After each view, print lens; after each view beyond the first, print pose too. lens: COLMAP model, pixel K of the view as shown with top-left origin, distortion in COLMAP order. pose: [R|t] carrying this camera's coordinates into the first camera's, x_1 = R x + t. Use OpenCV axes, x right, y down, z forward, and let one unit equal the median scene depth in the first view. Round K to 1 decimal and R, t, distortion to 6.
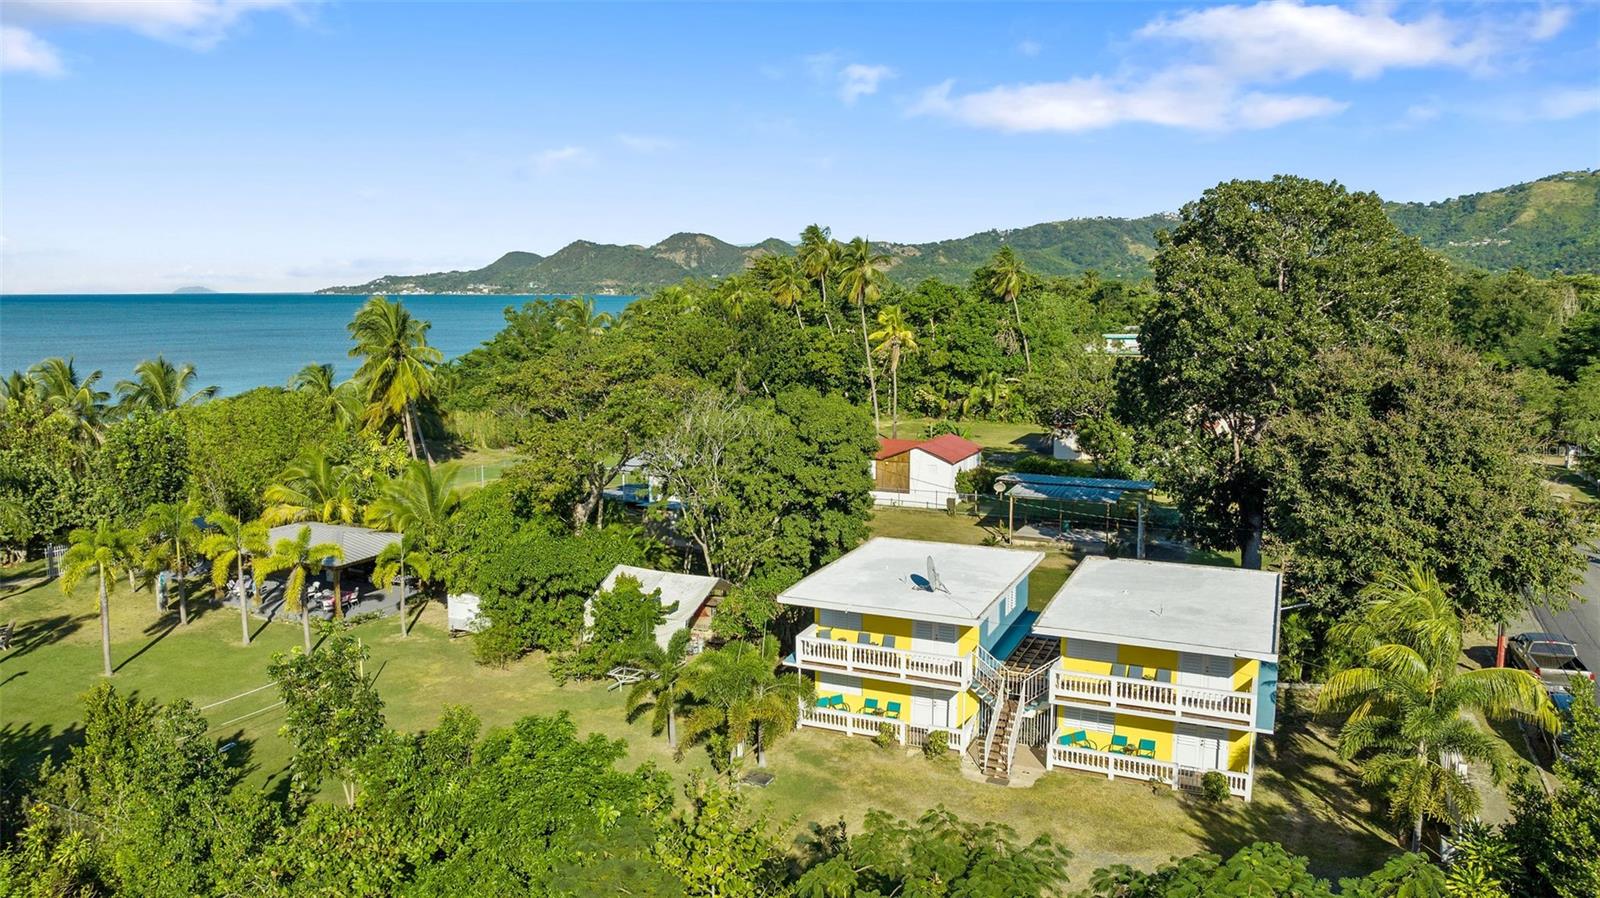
lens RADIAL K [[1117.4, 0, 784.4], [0, 1117.4, 425.6], [0, 0, 1]] dist [-0.000516, -0.000255]
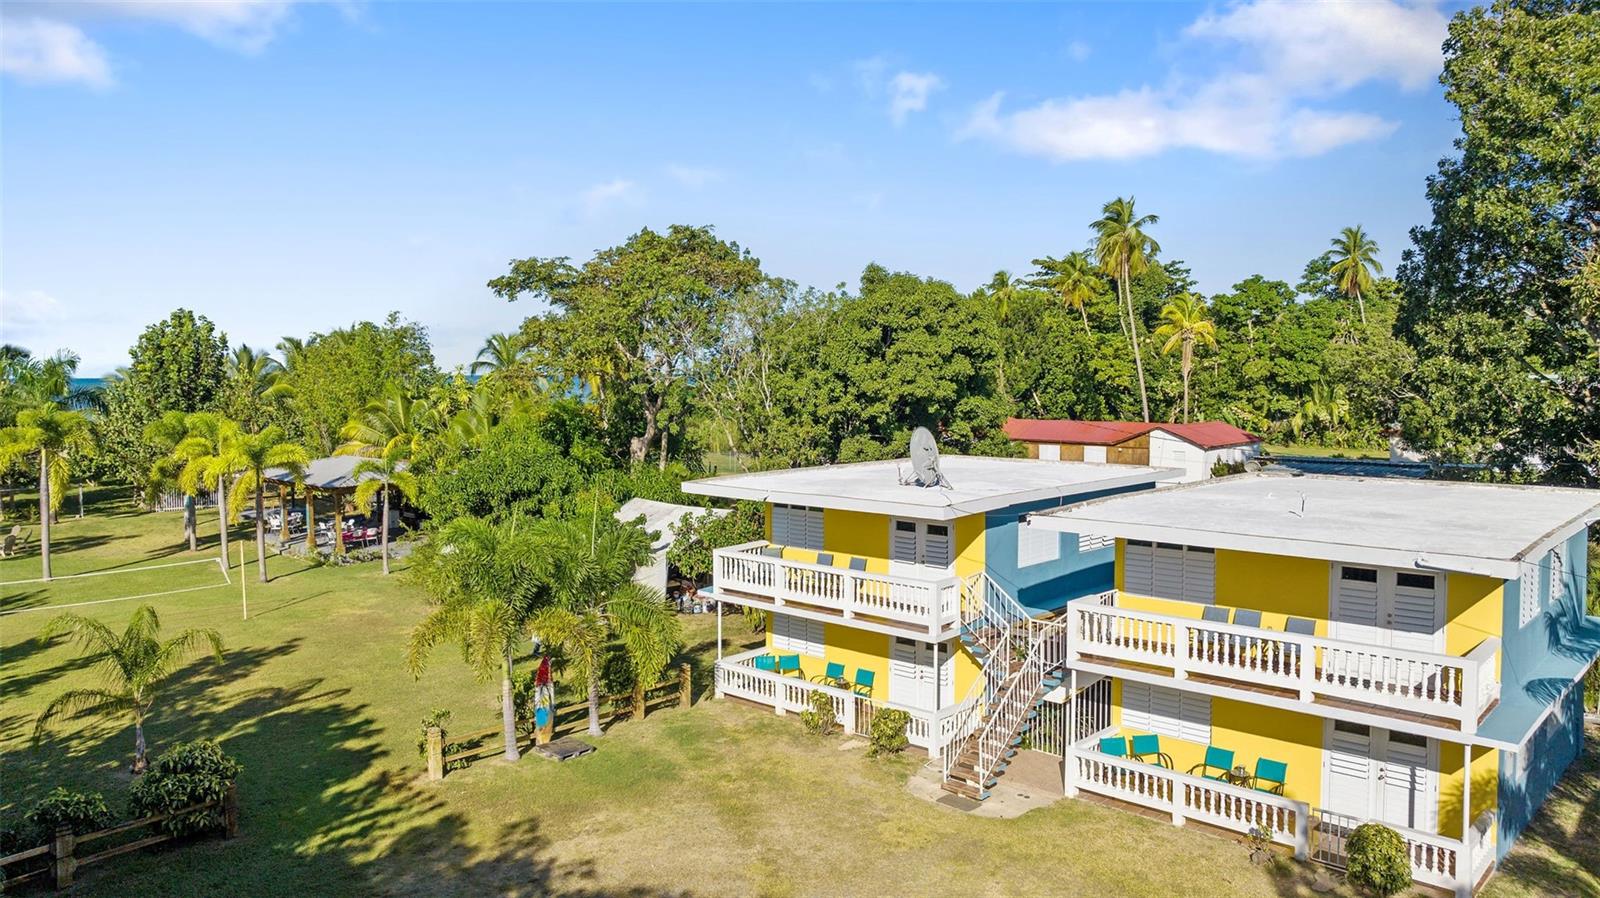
lens RADIAL K [[1115.8, 0, 791.6], [0, 1115.8, 426.5], [0, 0, 1]] dist [-0.037251, 0.052542]
pose [[0.946753, 0.015197, -0.321601, 0.260075], [-0.037690, 0.997249, -0.063830, 0.159834], [0.319747, 0.072552, 0.944721, 0.415593]]
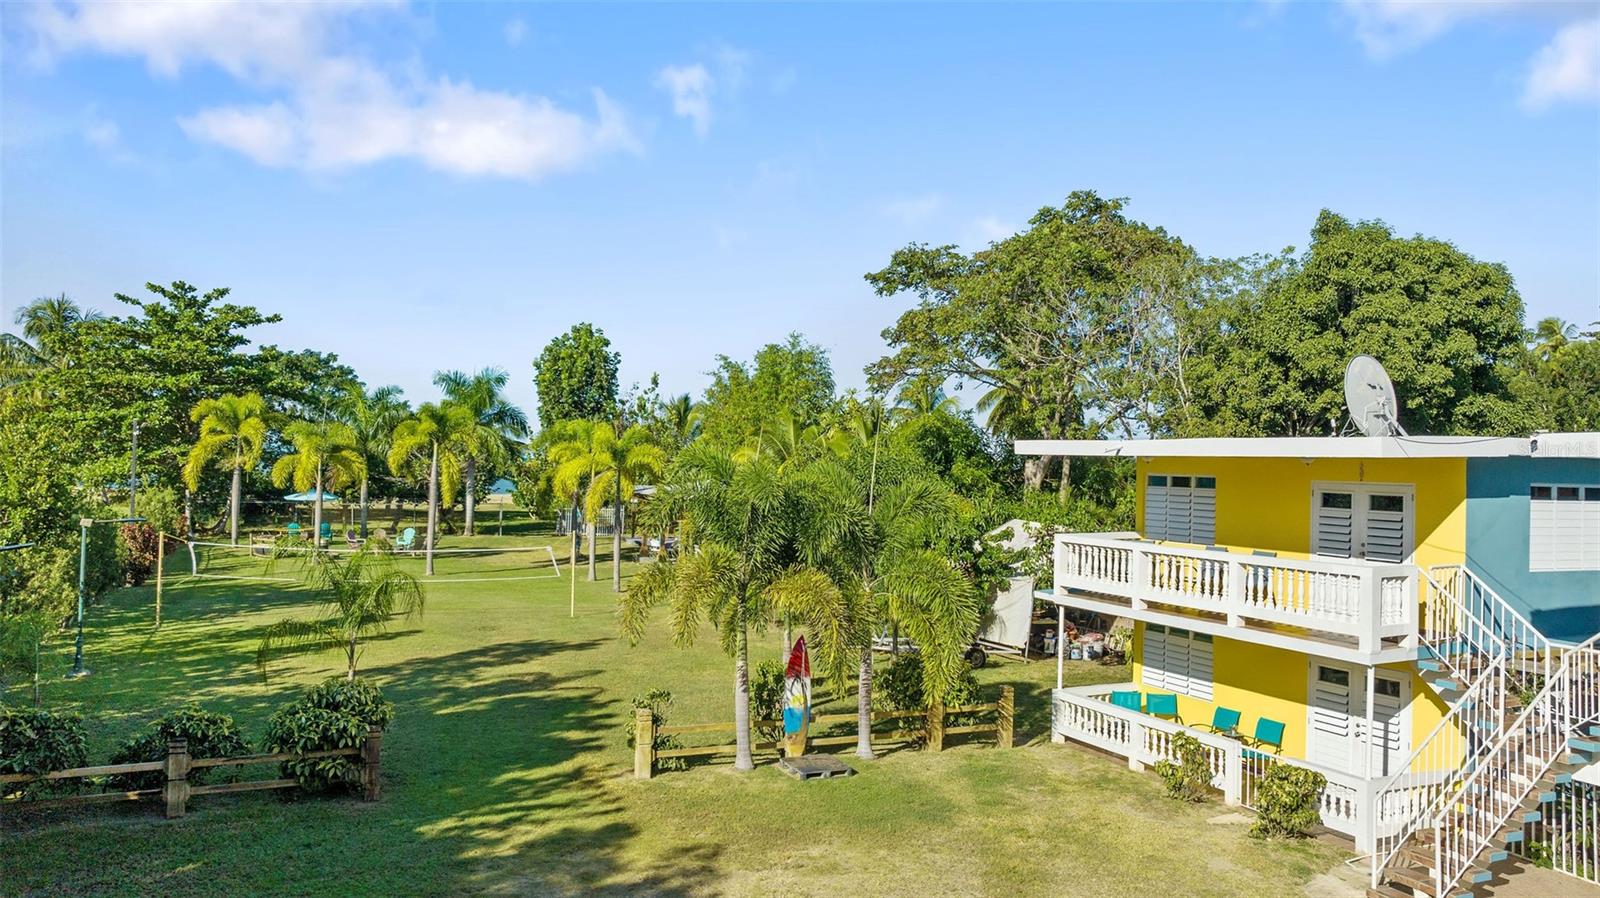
lens RADIAL K [[1175.7, 0, 804.5], [0, 1175.7, 412.2], [0, 0, 1]] dist [-0.009028, 0.000374]
pose [[0.754400, -0.001435, -0.656413, 0.257921], [-0.108828, 0.985885, -0.127229, 0.215896], [0.647331, 0.167418, 0.743596, 0.568870]]
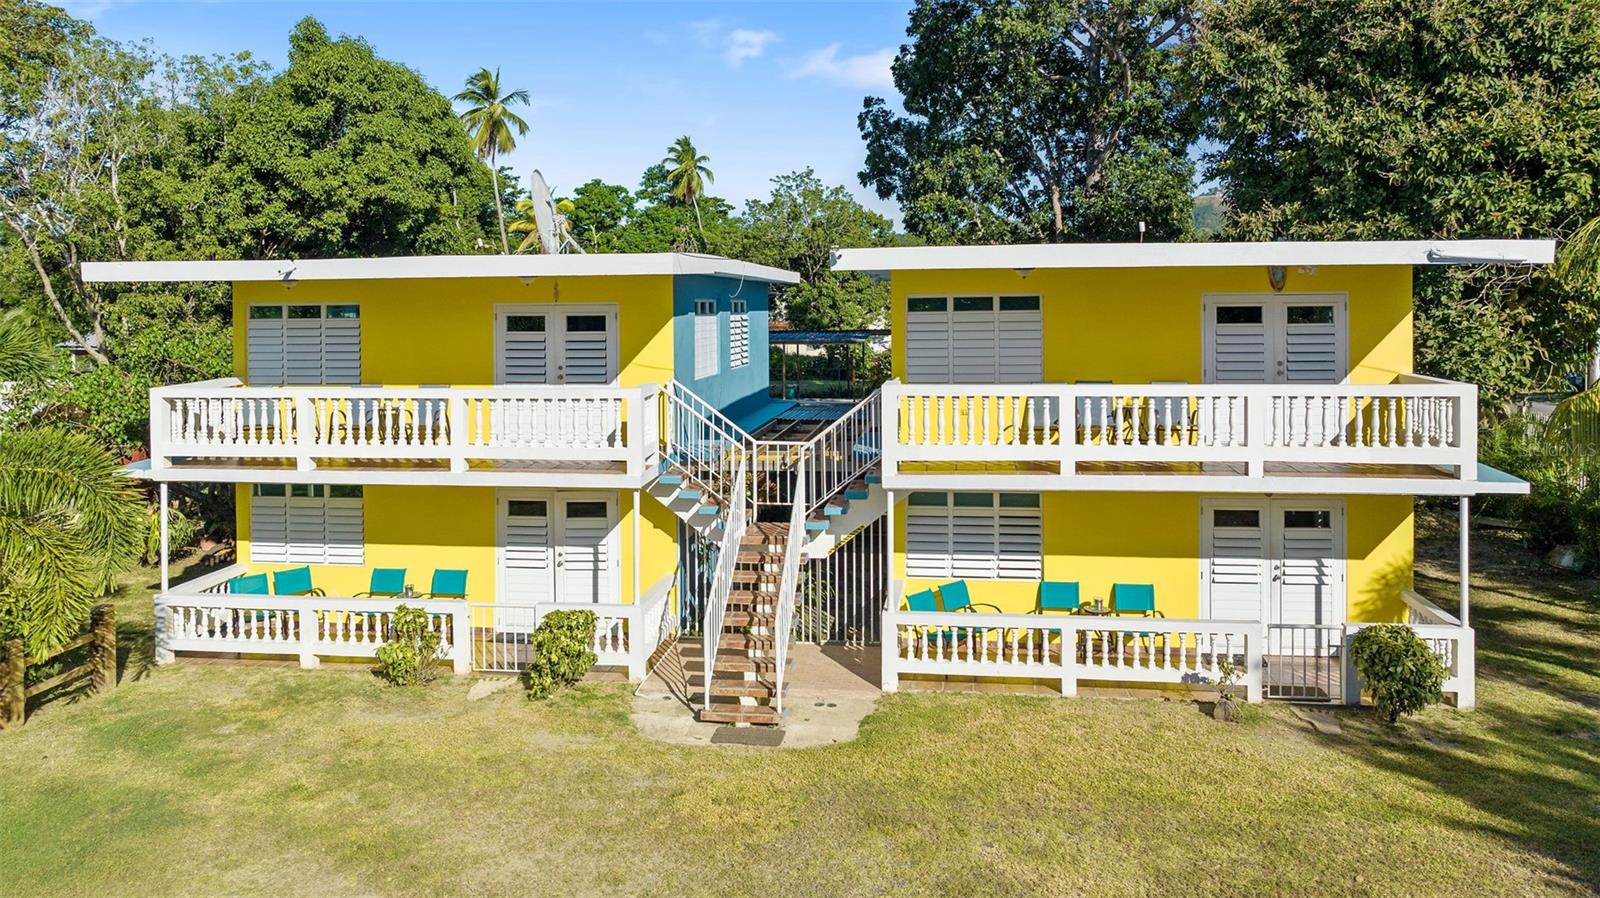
lens RADIAL K [[1156.0, 0, 776.9], [0, 1156.0, 316.6], [0, 0, 1]] dist [-0.007456, -0.002912]
pose [[0.961135, -0.003433, 0.276057, 0.099583], [0.034715, 0.993489, -0.108512, 0.215768], [-0.273887, 0.113878, 0.954996, 0.614330]]
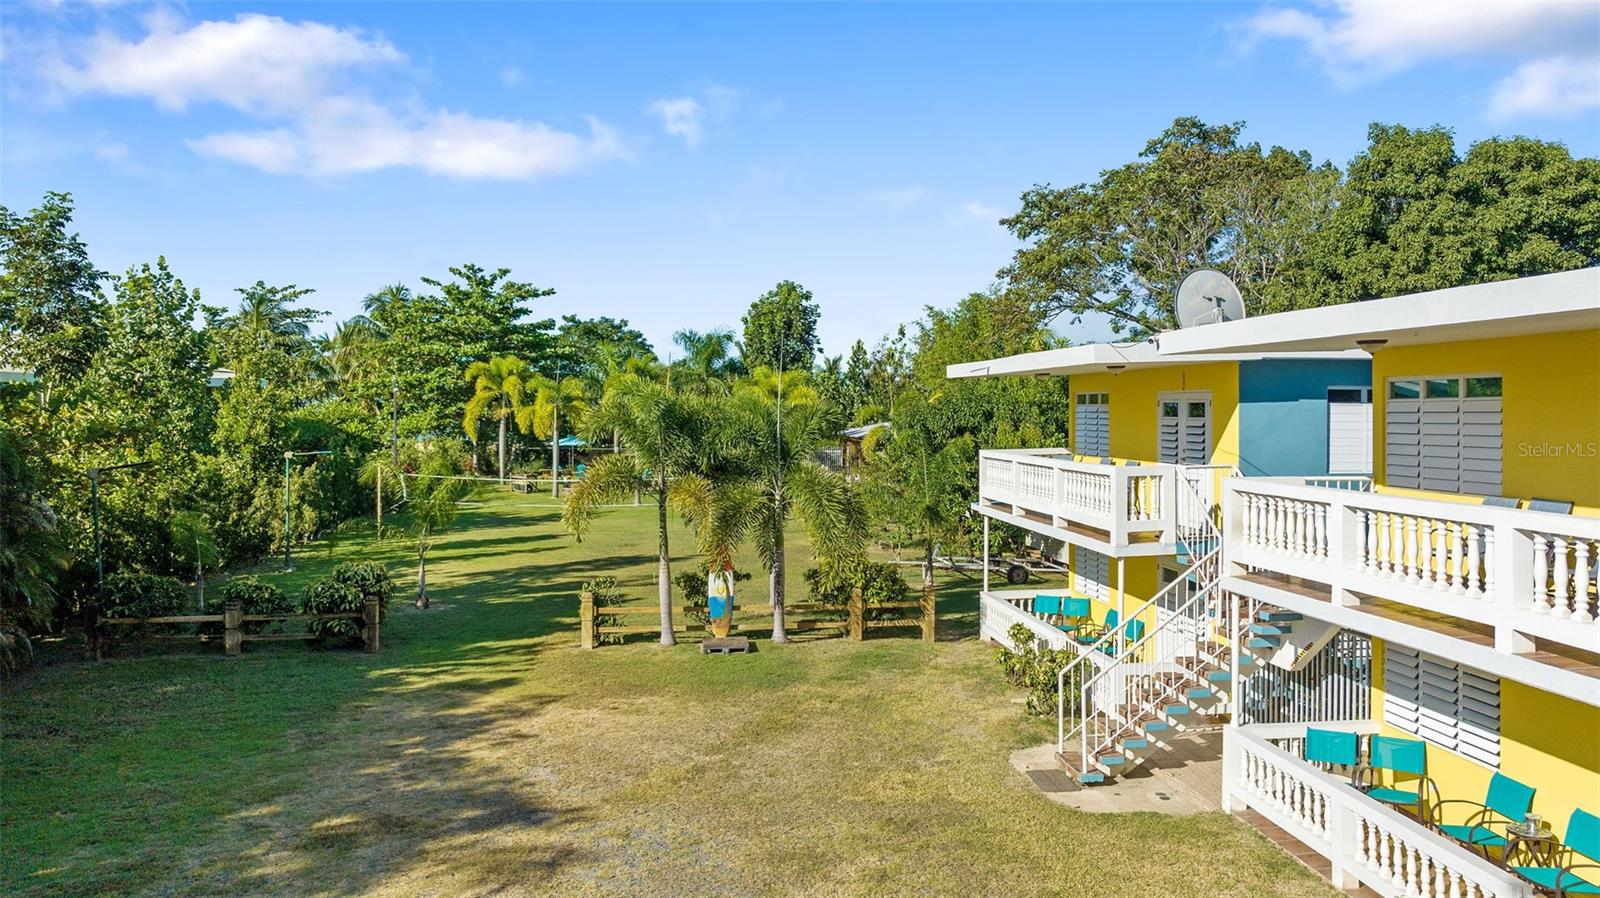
lens RADIAL K [[1143.9, 0, 799.8], [0, 1143.9, 398.0], [0, 0, 1]] dist [-0.004702, -0.000368]
pose [[0.527882, -0.000156, -0.849318, 0.415722], [-0.106617, 0.992077, -0.066449, 0.211843], [0.842599, 0.125629, 0.523683, 0.667941]]
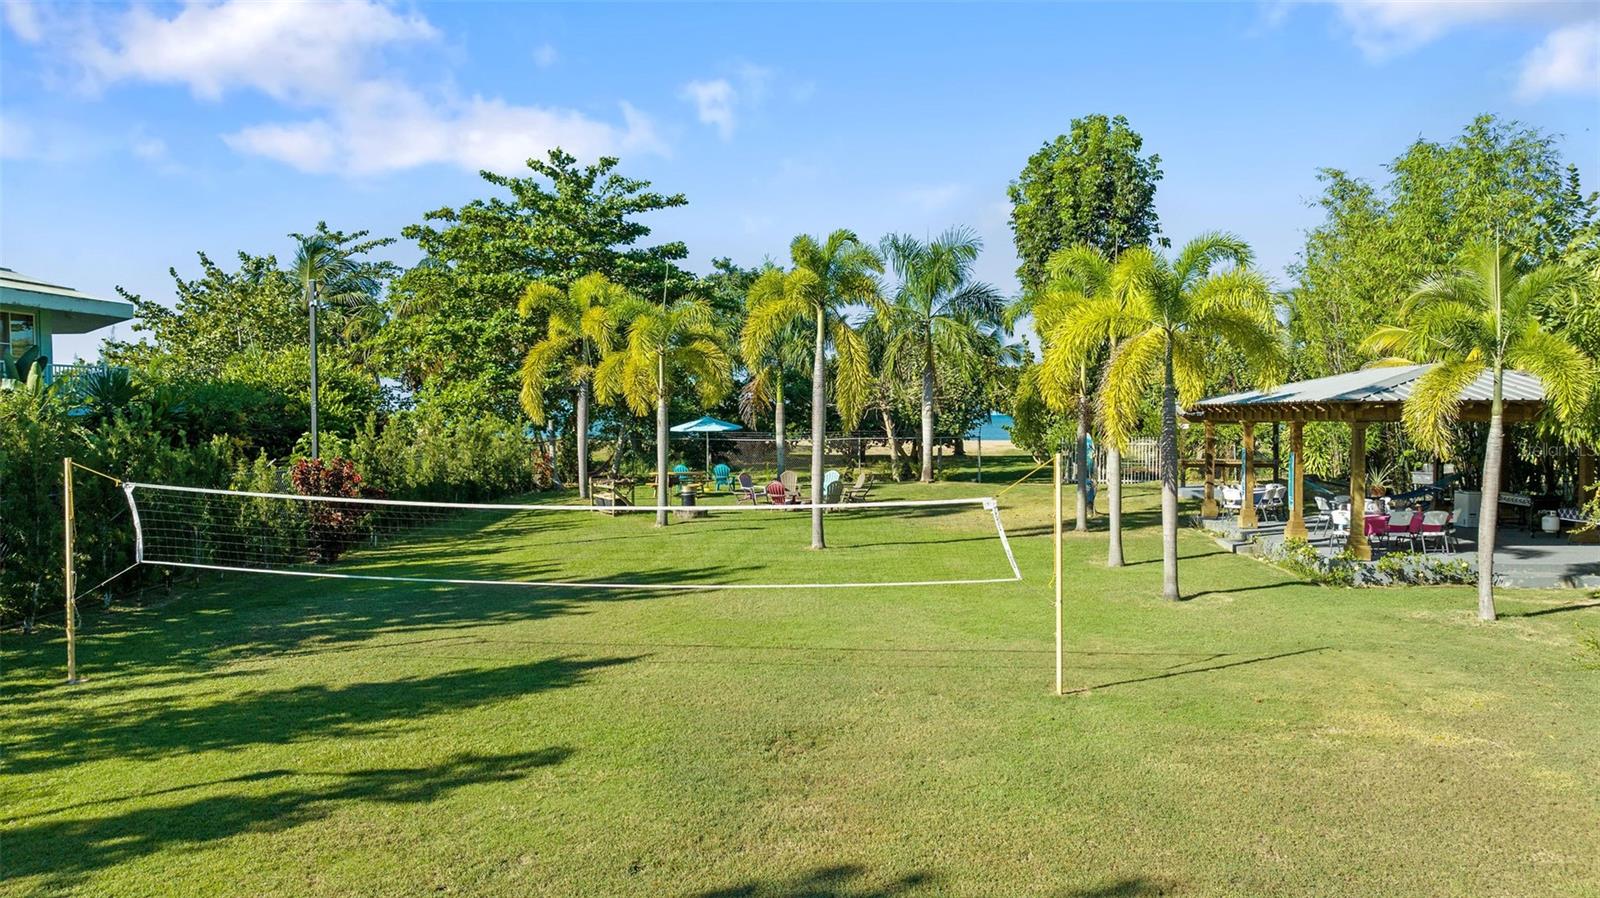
lens RADIAL K [[1143.9, 0, 799.8], [0, 1143.9, 398.0], [0, 0, 1]] dist [-0.004702, -0.000368]
pose [[0.390629, -0.006352, -0.920526, -0.184262], [-0.108285, 0.992717, -0.052801, 0.219100], [0.914157, 0.120305, 0.387096, 0.935380]]
